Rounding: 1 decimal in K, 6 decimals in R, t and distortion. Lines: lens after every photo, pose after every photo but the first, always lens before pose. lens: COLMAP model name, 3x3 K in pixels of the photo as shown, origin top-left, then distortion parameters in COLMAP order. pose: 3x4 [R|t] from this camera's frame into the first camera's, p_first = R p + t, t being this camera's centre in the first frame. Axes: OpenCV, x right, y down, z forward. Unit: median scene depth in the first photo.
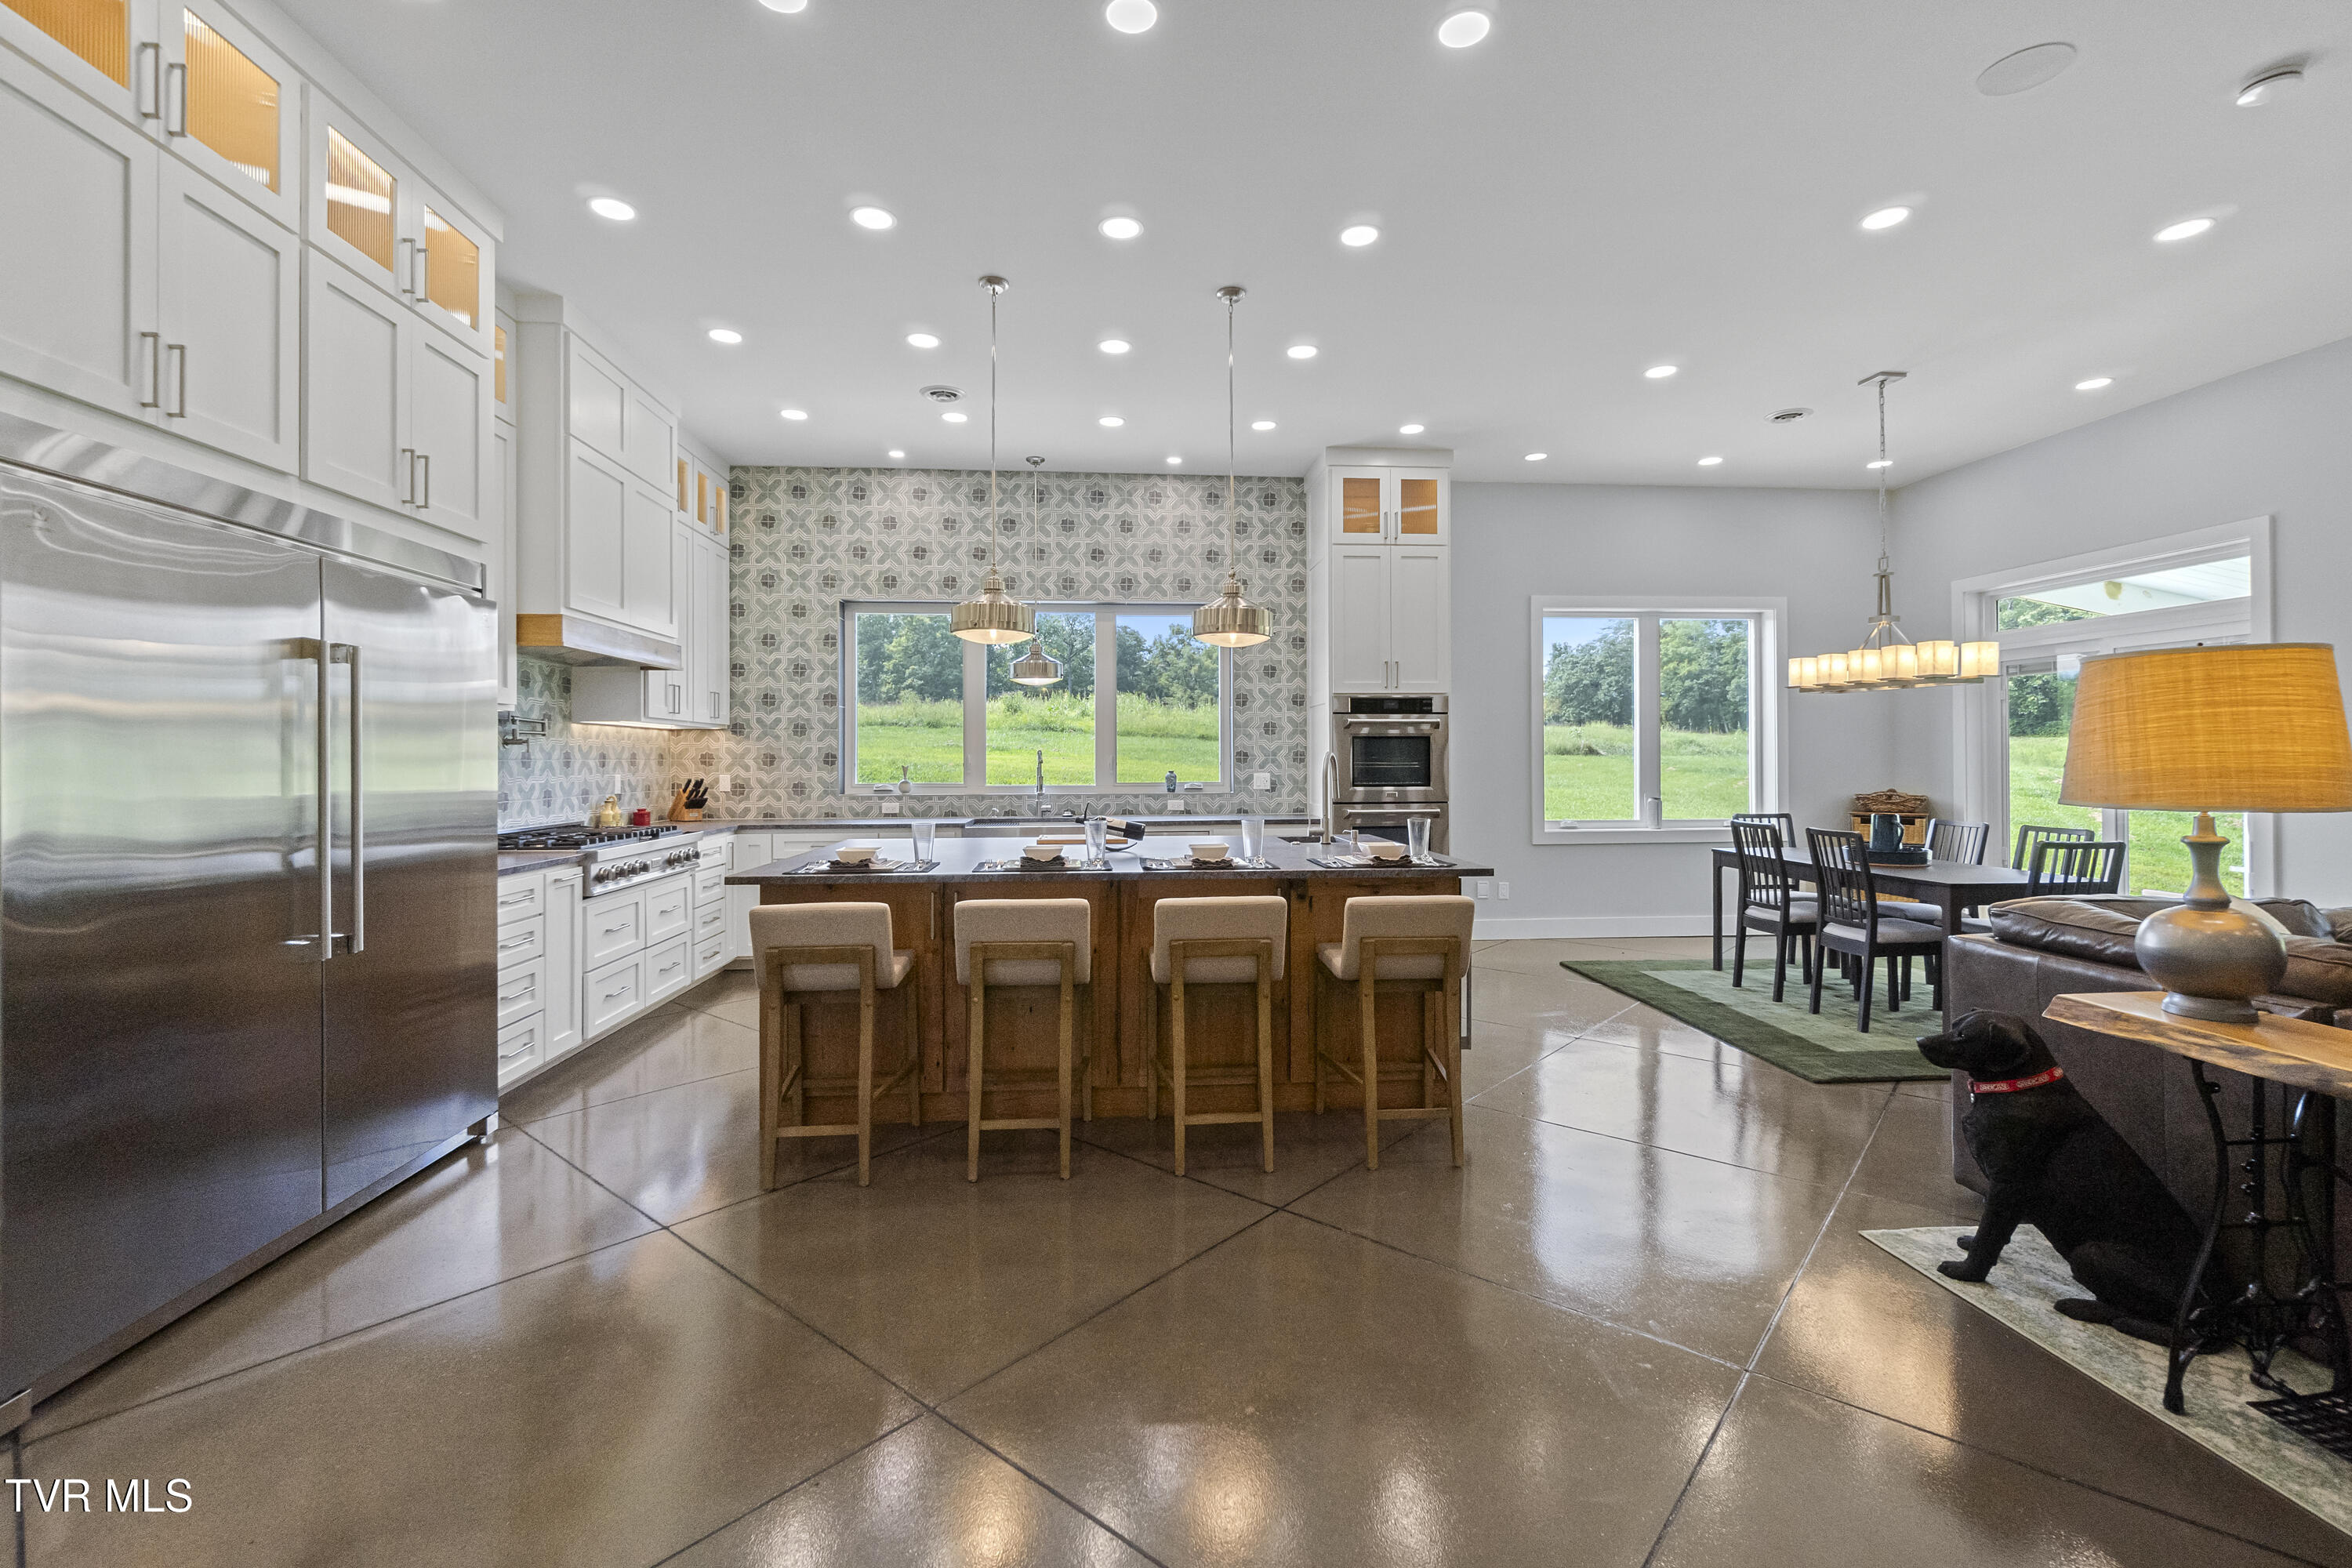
lens RADIAL K [[1036.4, 0, 1185.6], [0, 1036.4, 753.9], [0, 0, 1]] dist [-0.000794, -0.000501]
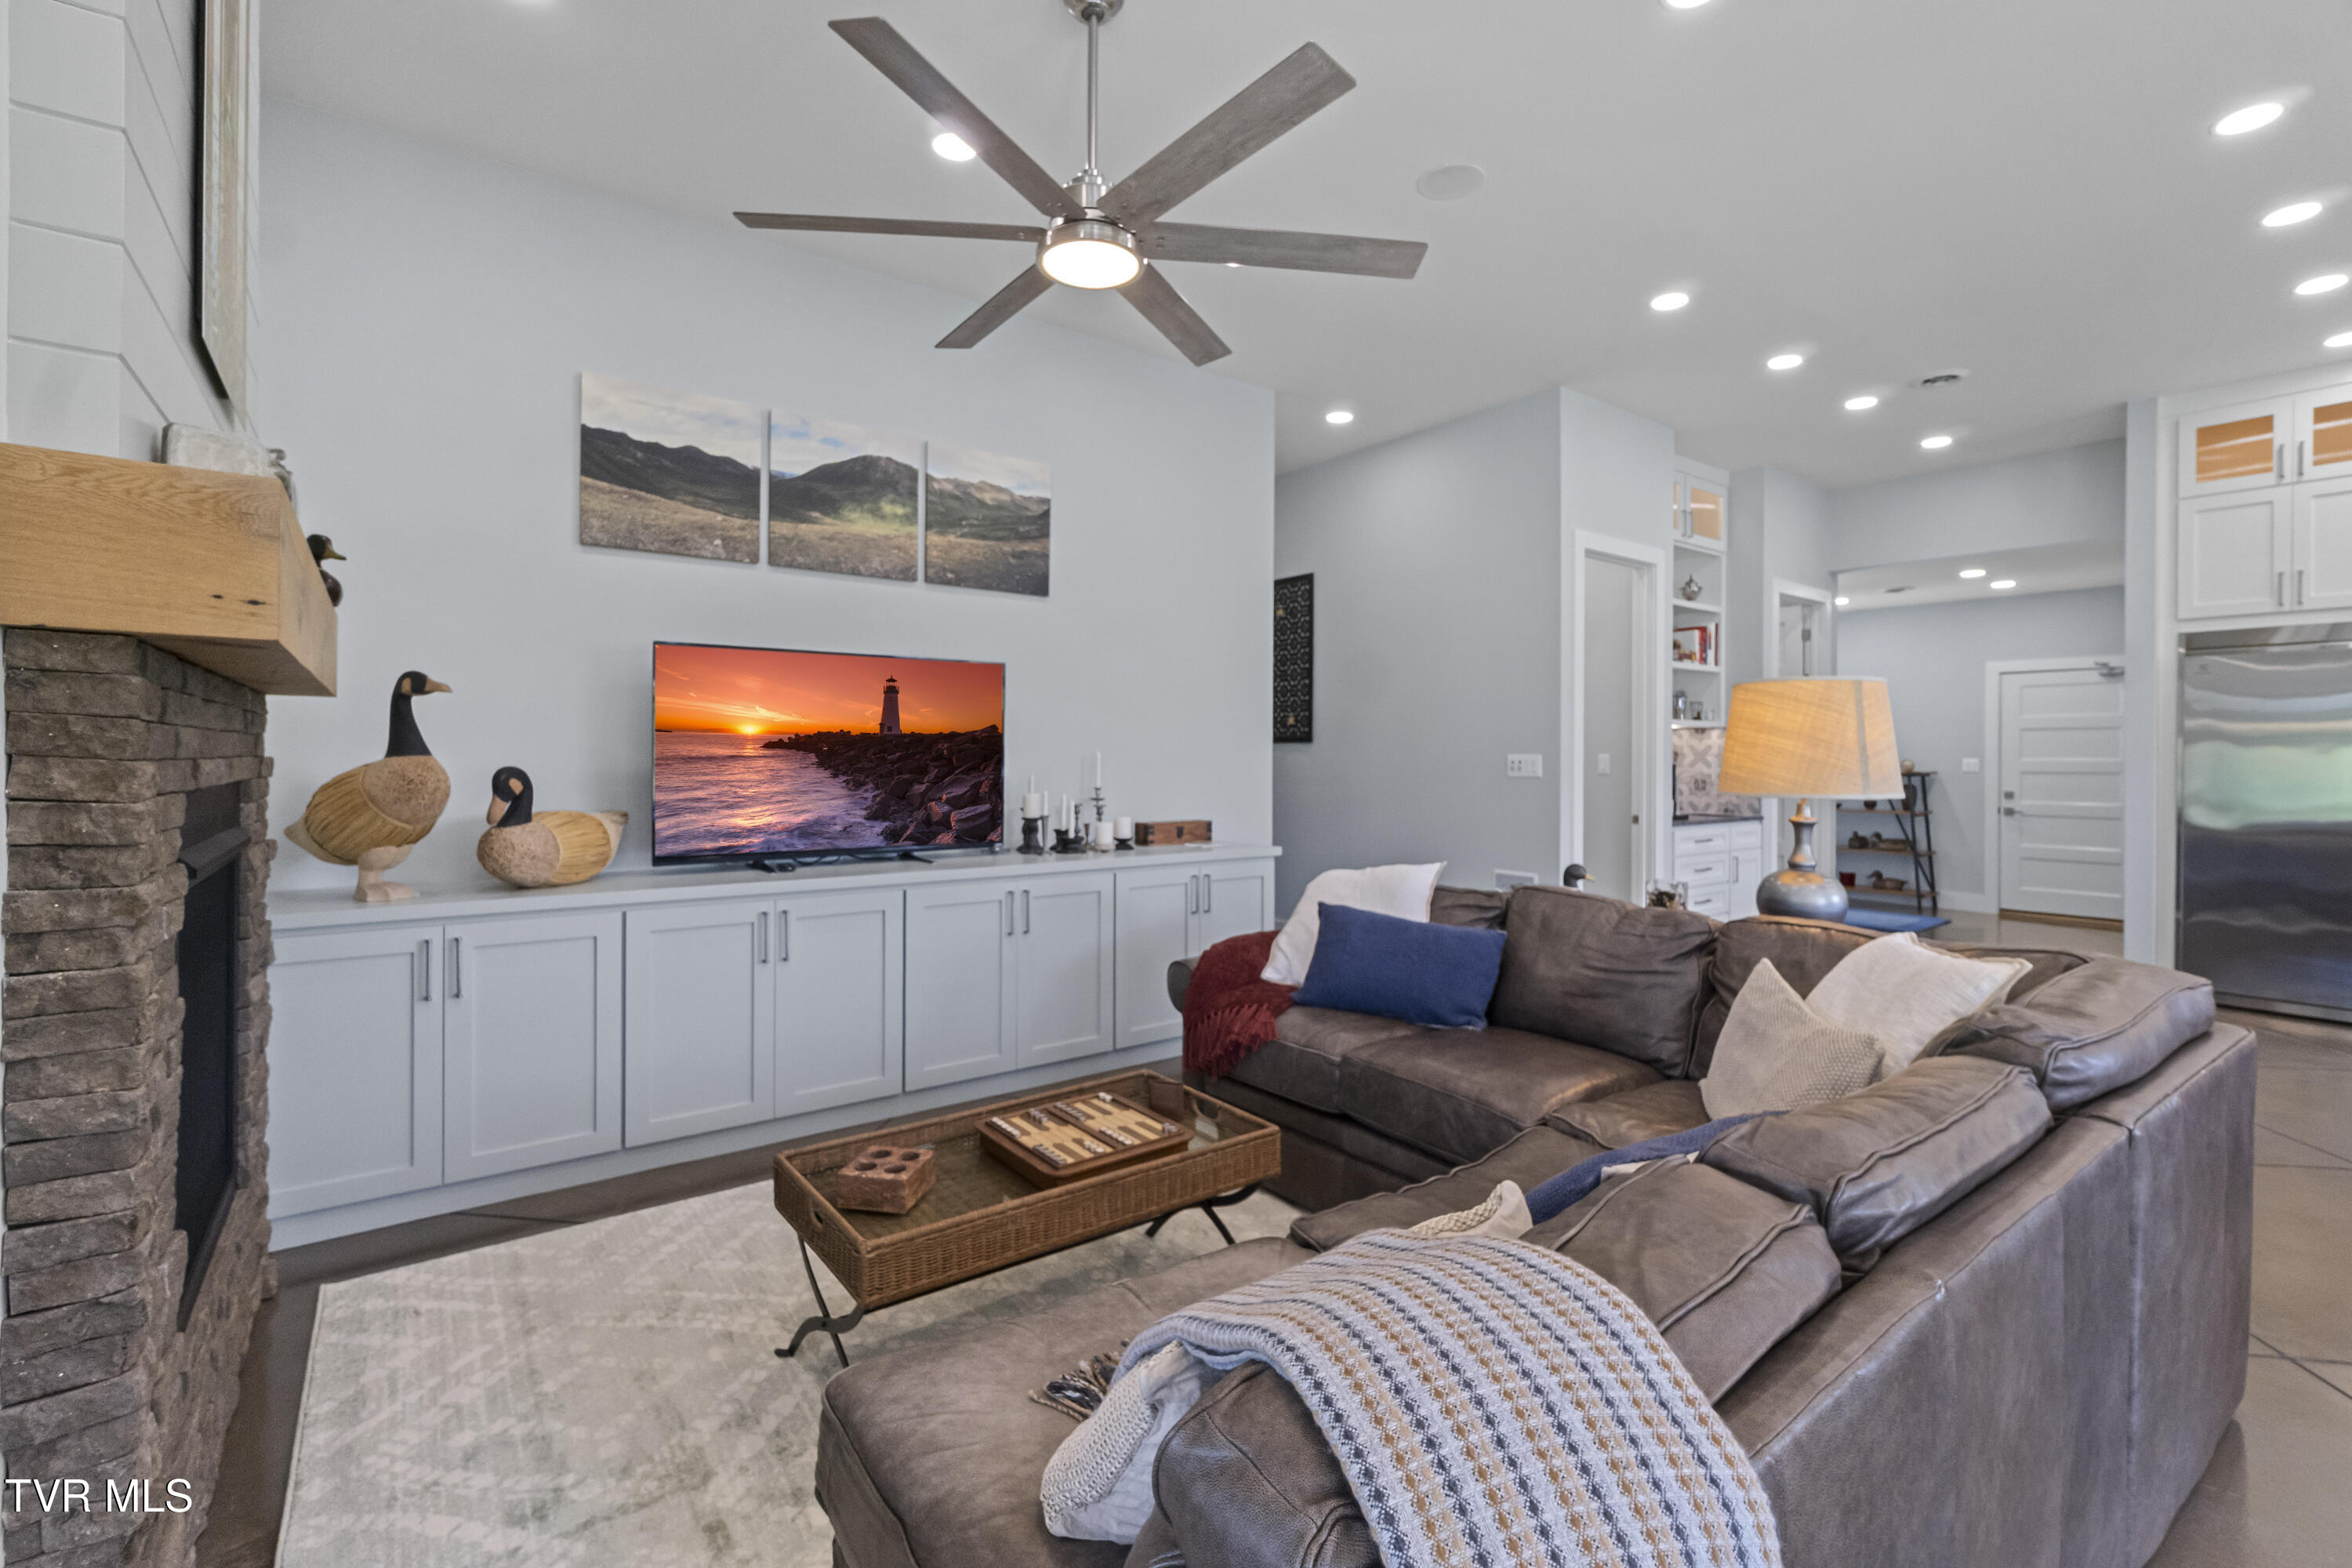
lens RADIAL K [[1030.0, 0, 1171.9], [0, 1030.0, 757.9], [0, 0, 1]] dist [-0.000838, -0.000309]
pose [[-0.845890, 0.000663, -0.533357, 0.748464], [0.000322, 1.000000, 0.000731, -0.000020], [0.533357, 0.000446, -0.845890, 0.530781]]
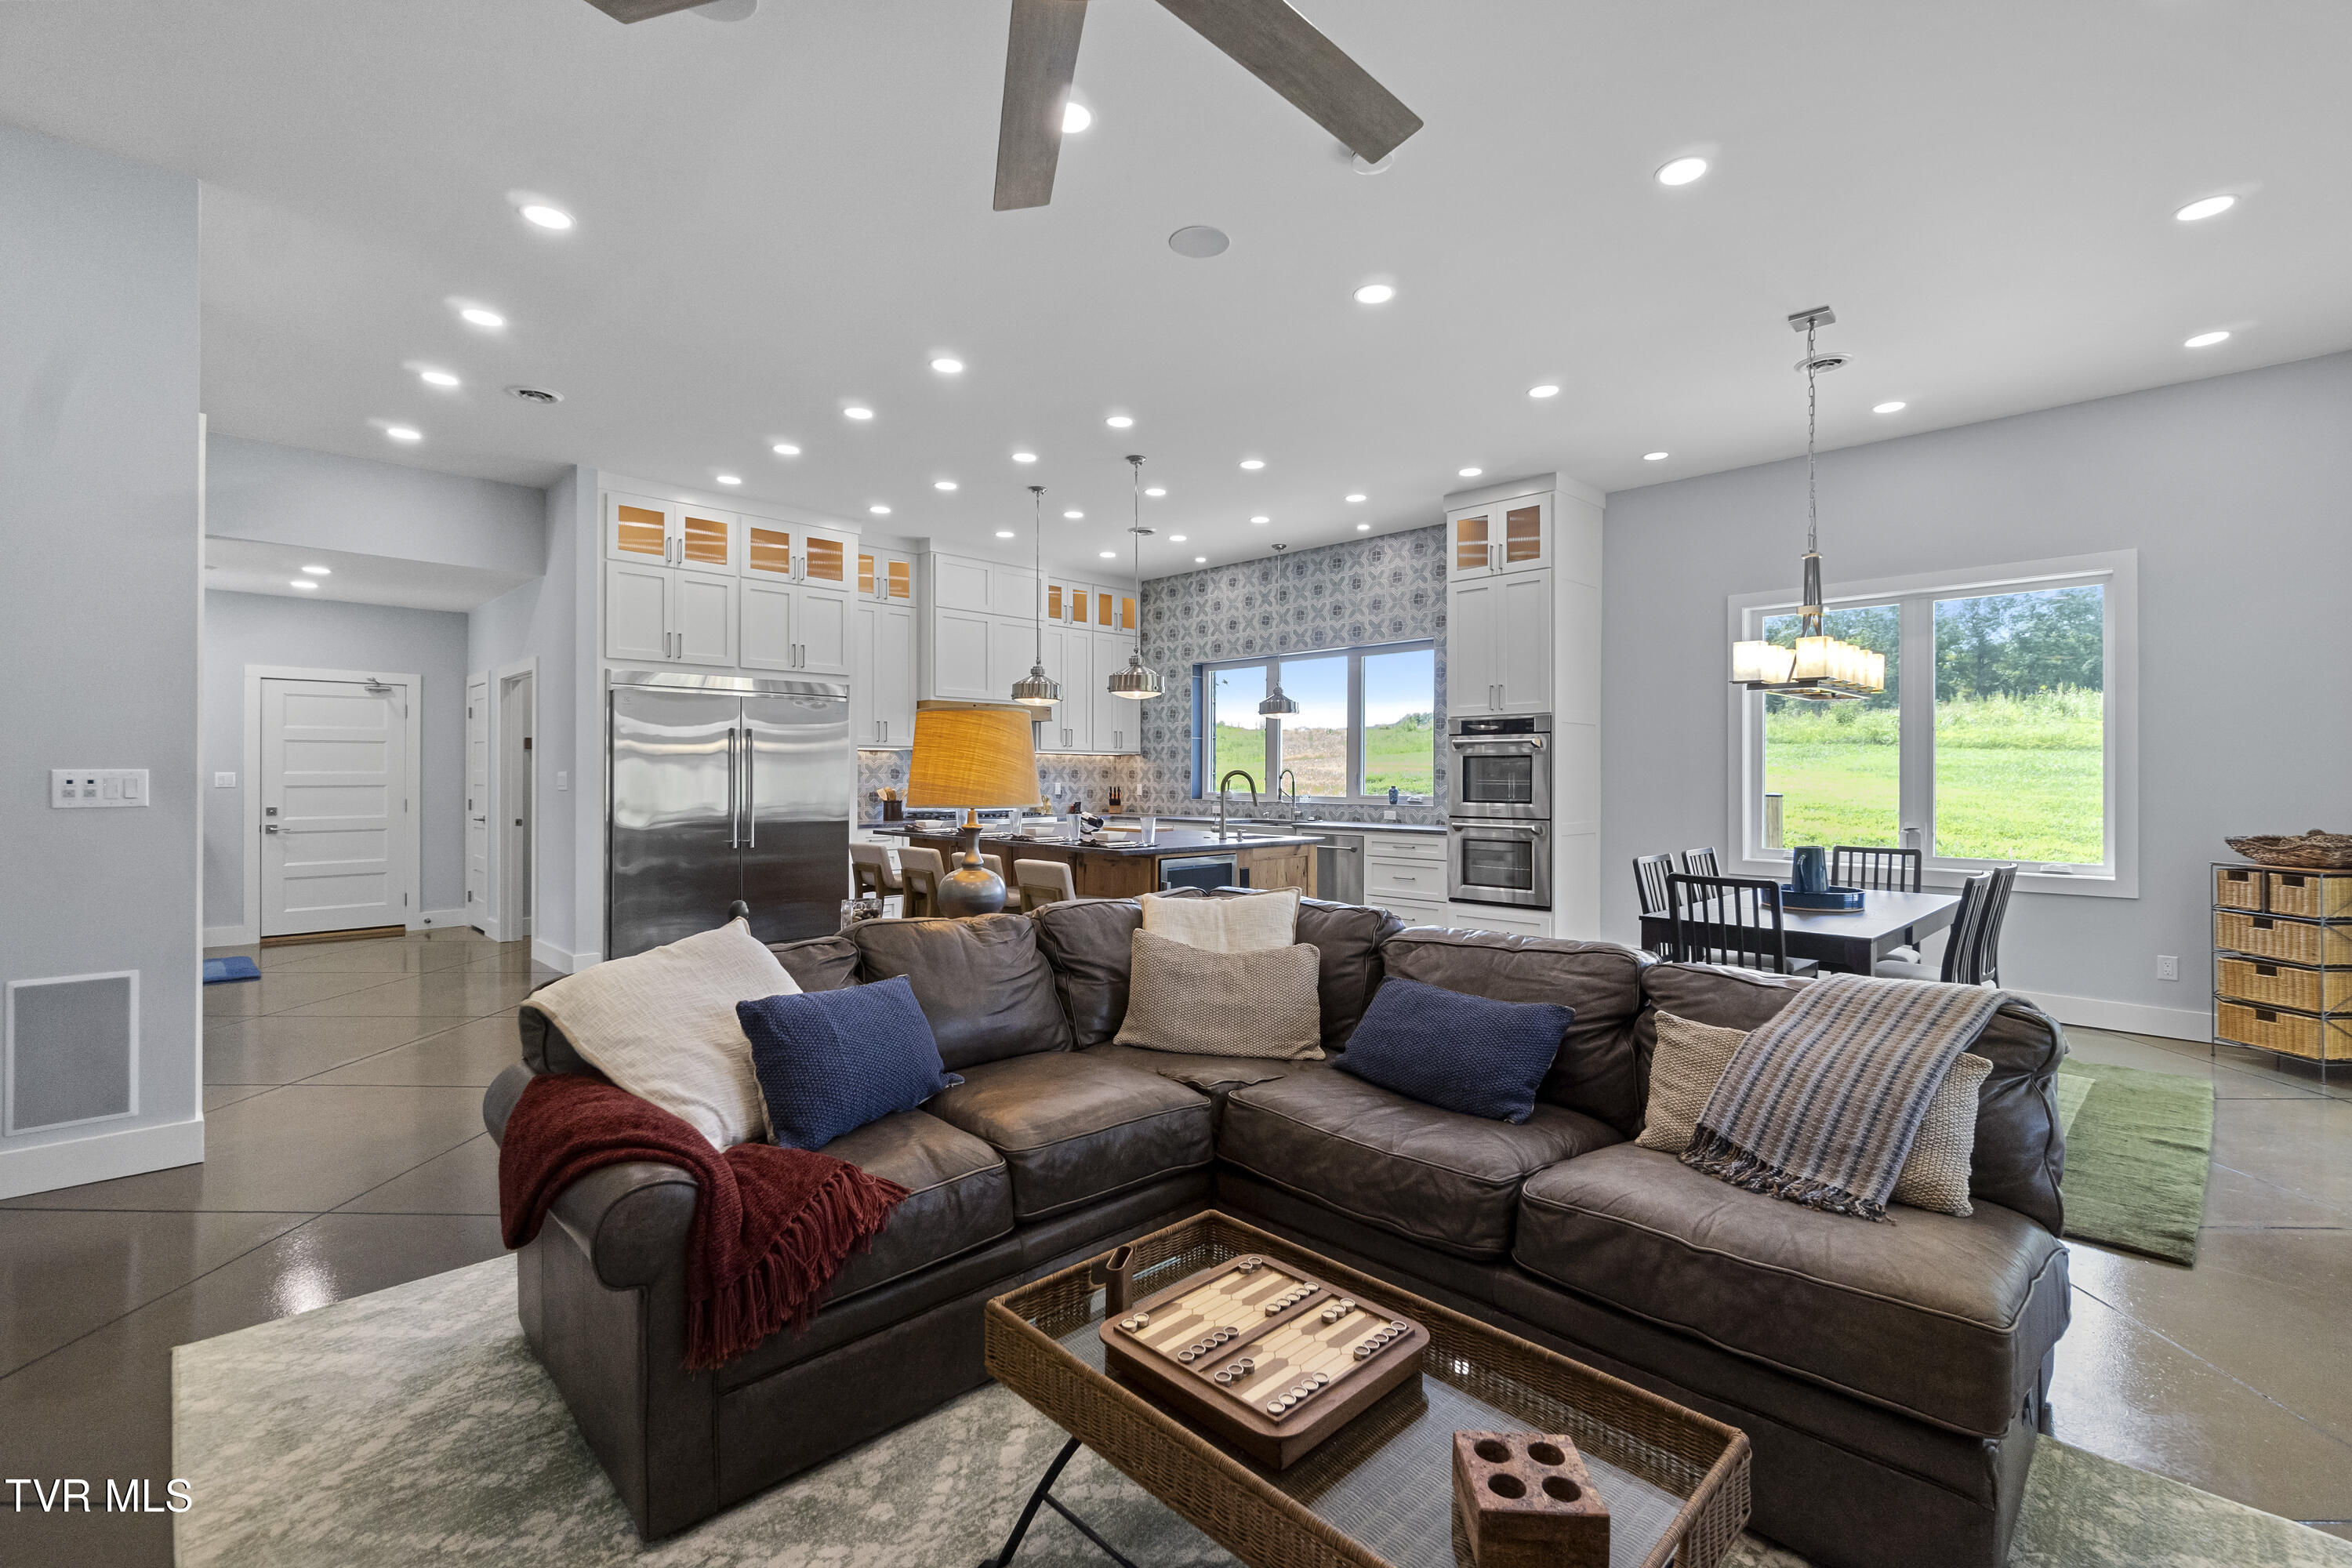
lens RADIAL K [[1034.4, 0, 1182.3], [0, 1034.4, 767.5], [0, 0, 1]] dist [-0.003106, -0.000558]
pose [[0.640480, -0.000361, -0.767975, 0.756855], [-0.001454, 0.999998, -0.001683, -0.002275], [0.767974, 0.002195, 0.640478, 0.069562]]
